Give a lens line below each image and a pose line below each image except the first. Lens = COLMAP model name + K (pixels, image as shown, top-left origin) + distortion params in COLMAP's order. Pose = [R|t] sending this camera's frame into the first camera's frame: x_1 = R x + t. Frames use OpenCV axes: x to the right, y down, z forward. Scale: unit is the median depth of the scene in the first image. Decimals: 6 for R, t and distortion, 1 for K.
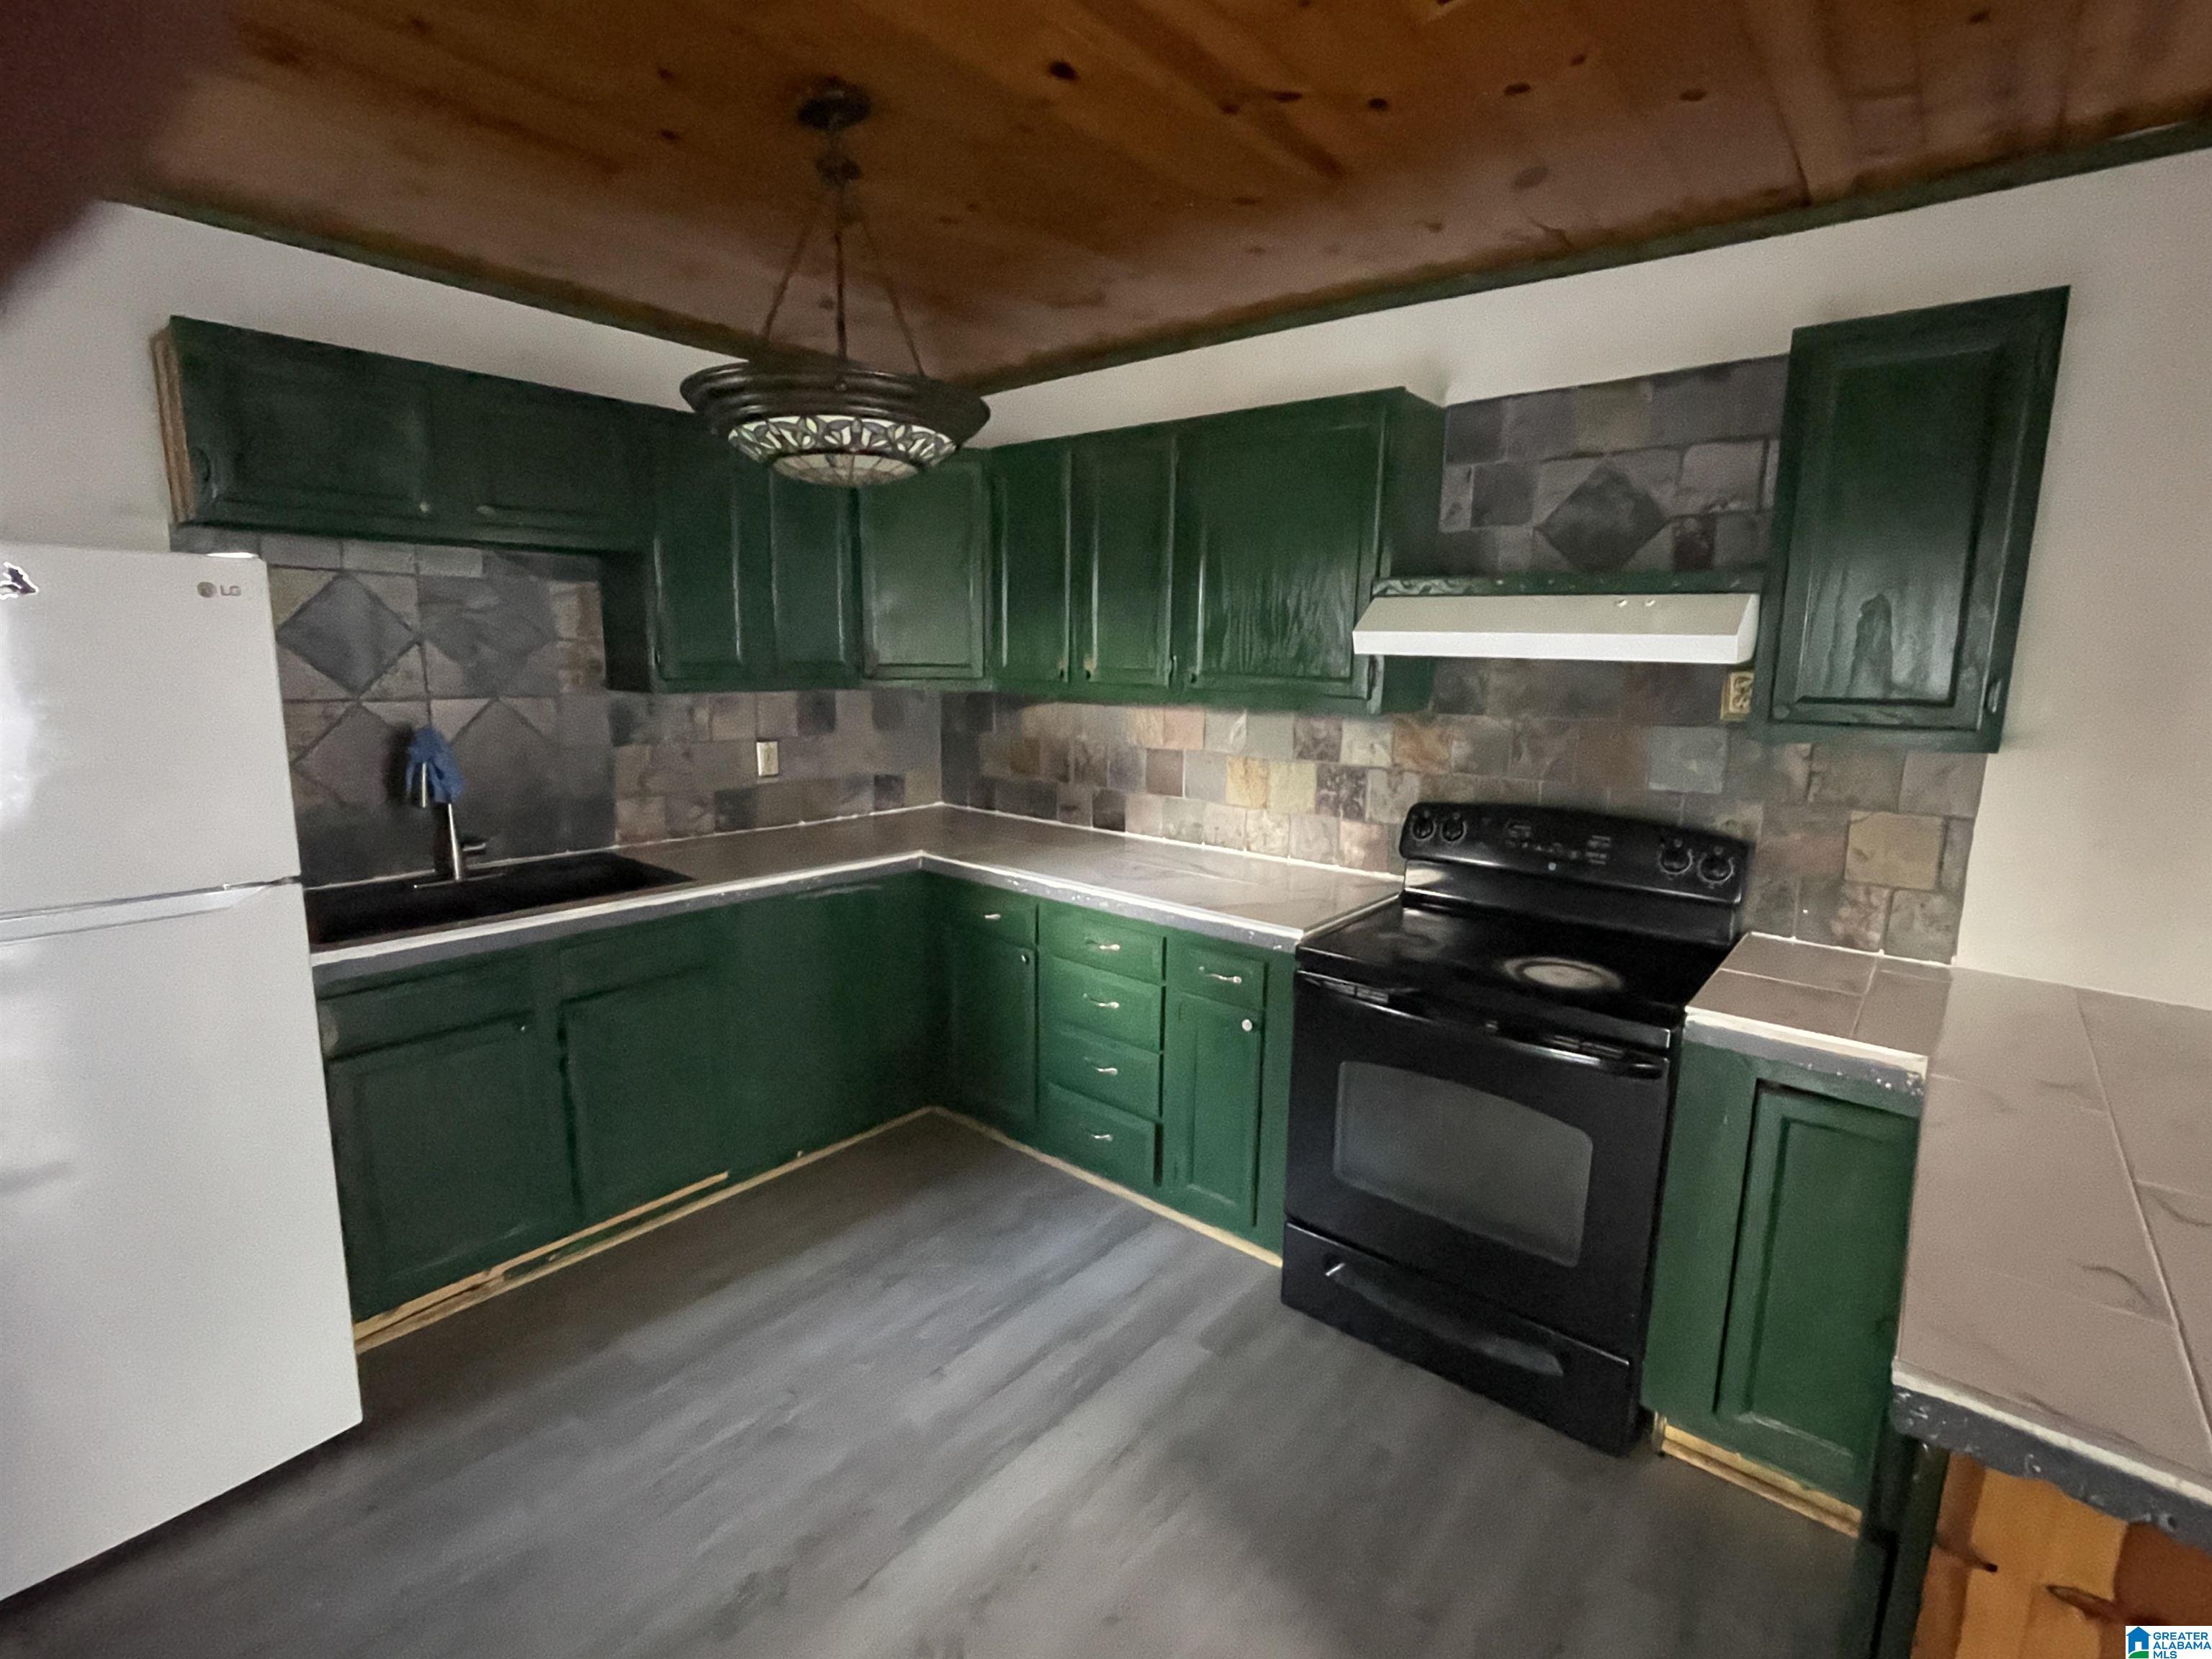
lens RADIAL K [[1024.4, 0, 1138.7], [0, 1024.4, 824.4], [0, 0, 1]] dist [-0.000904, 0.000634]
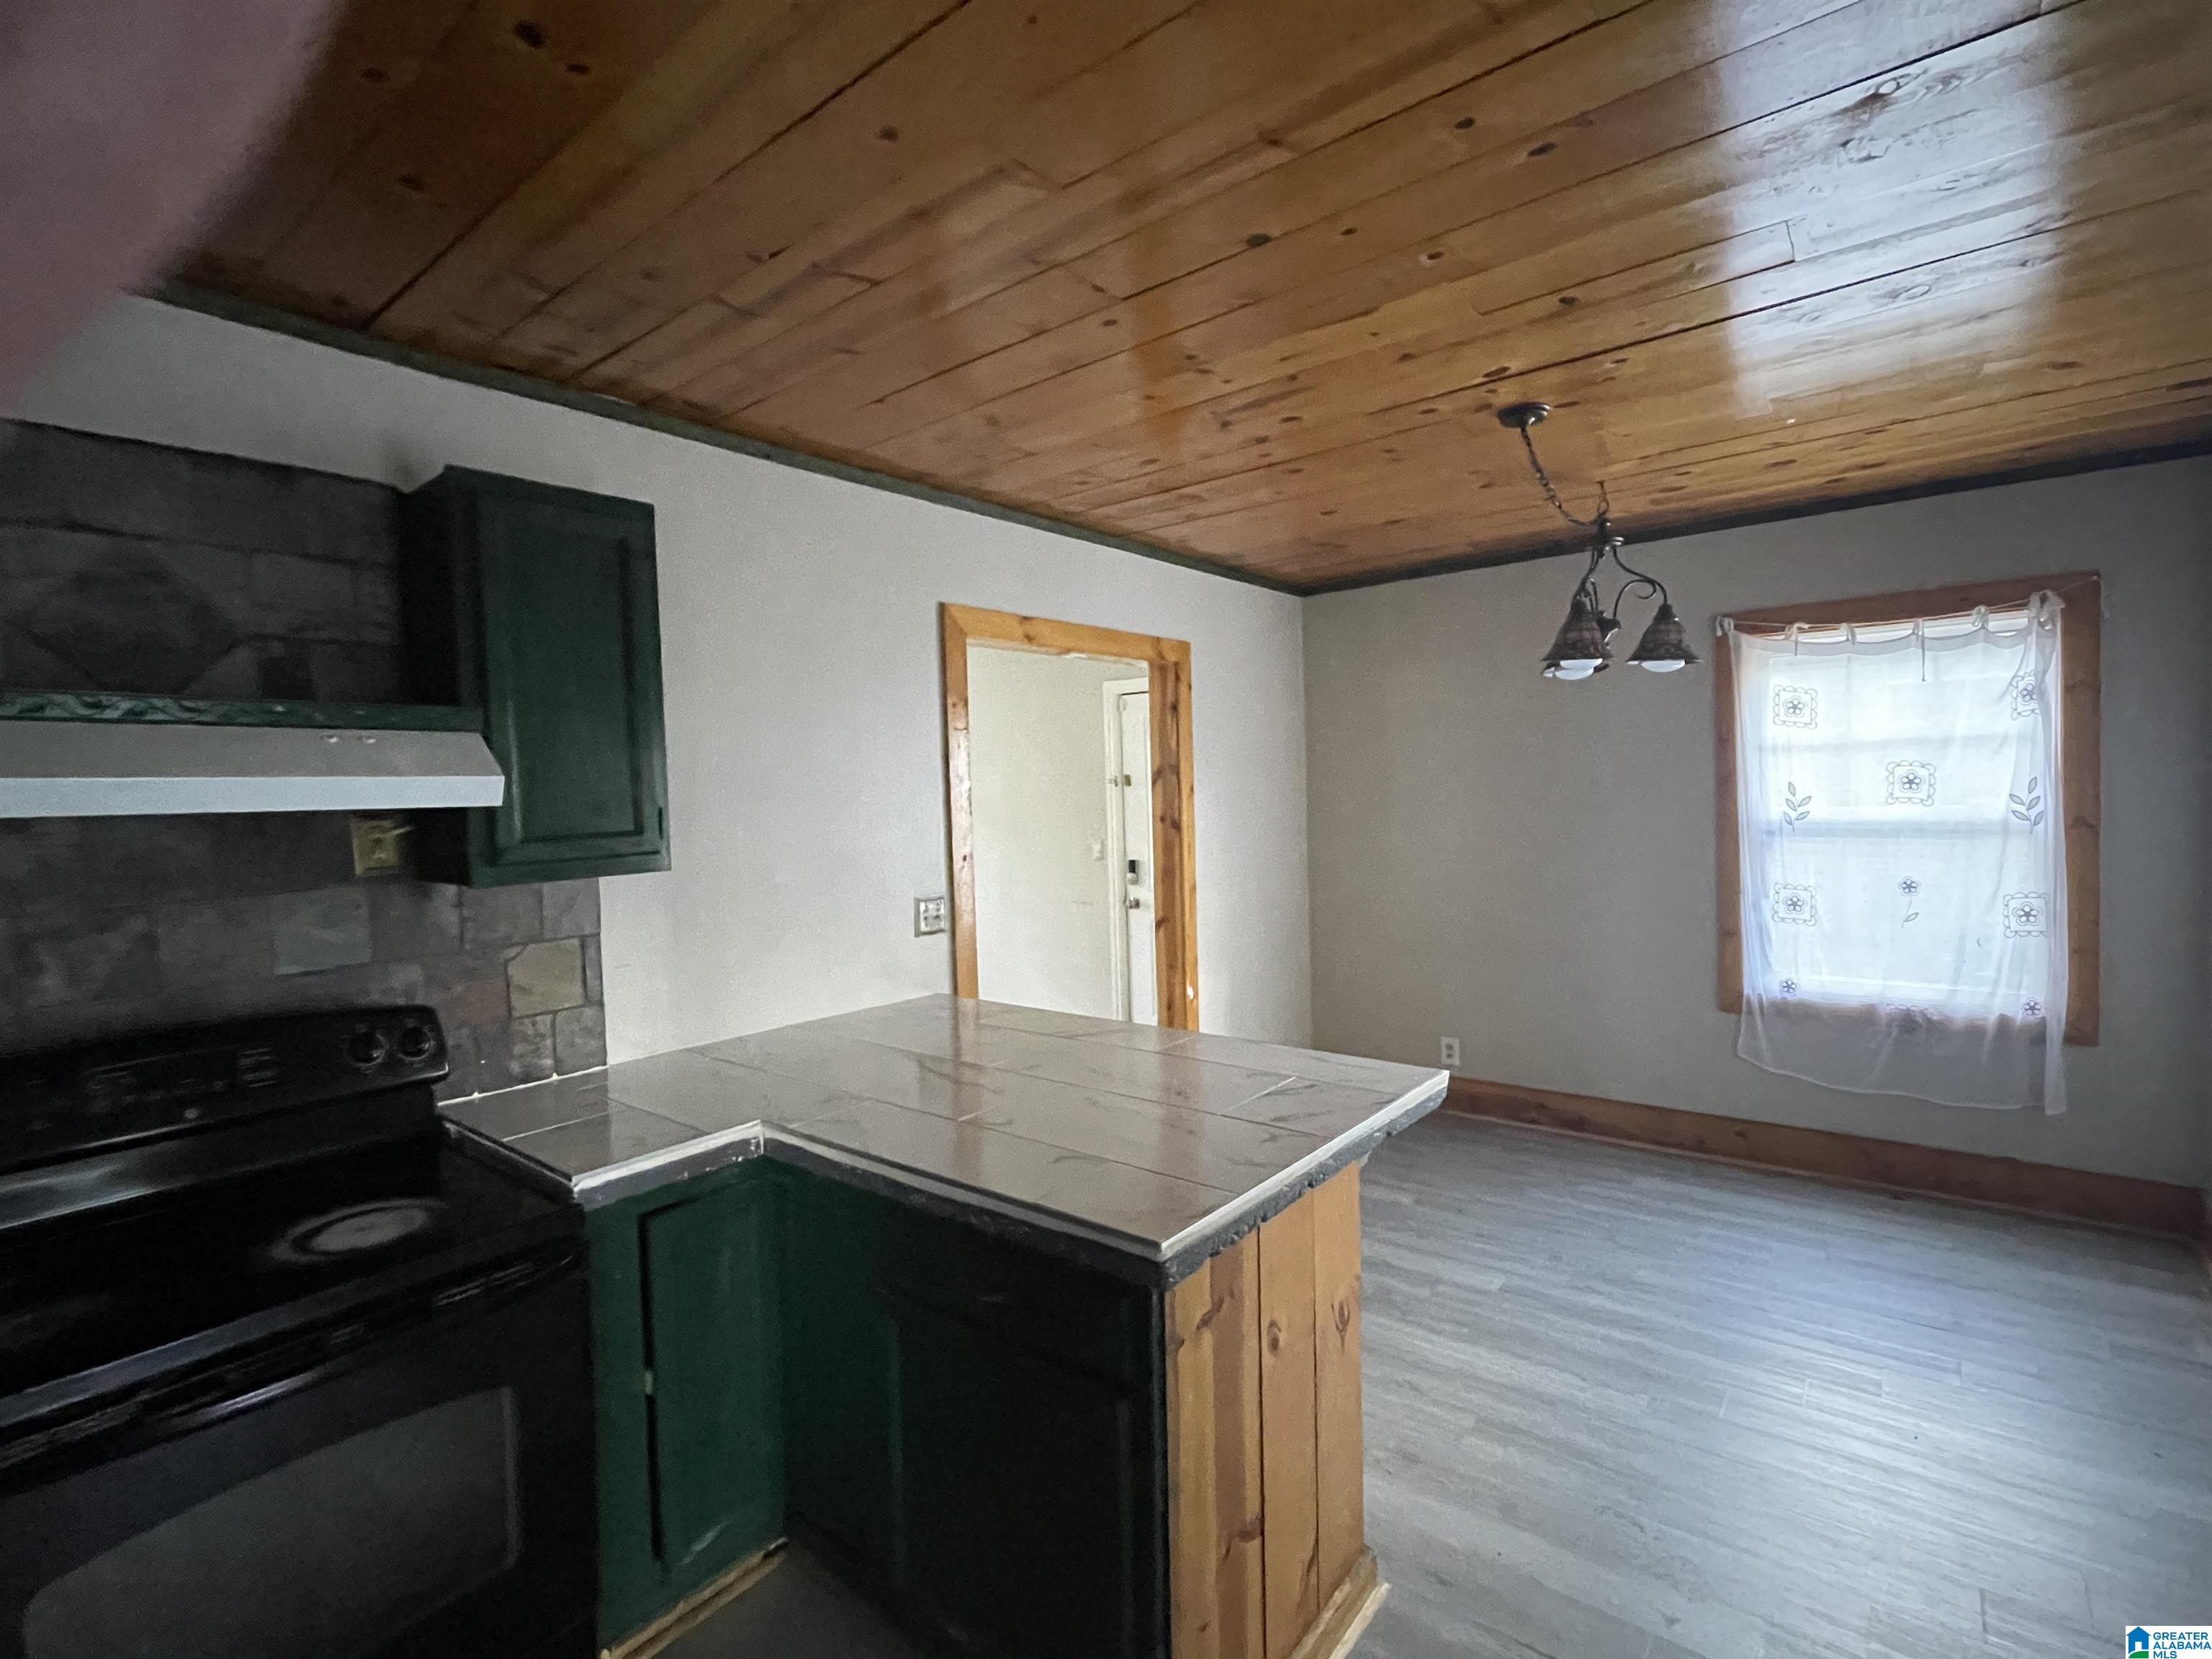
lens RADIAL K [[1024.4, 0, 1142.5], [0, 1024.4, 825.7], [0, 0, 1]] dist [-0.000904, 0.000634]
pose [[-0.015970, -0.059094, 0.998125, -0.306701], [0.194585, 0.978982, 0.061074, -0.071087], [-0.980756, 0.195196, -0.004135, 0.365990]]
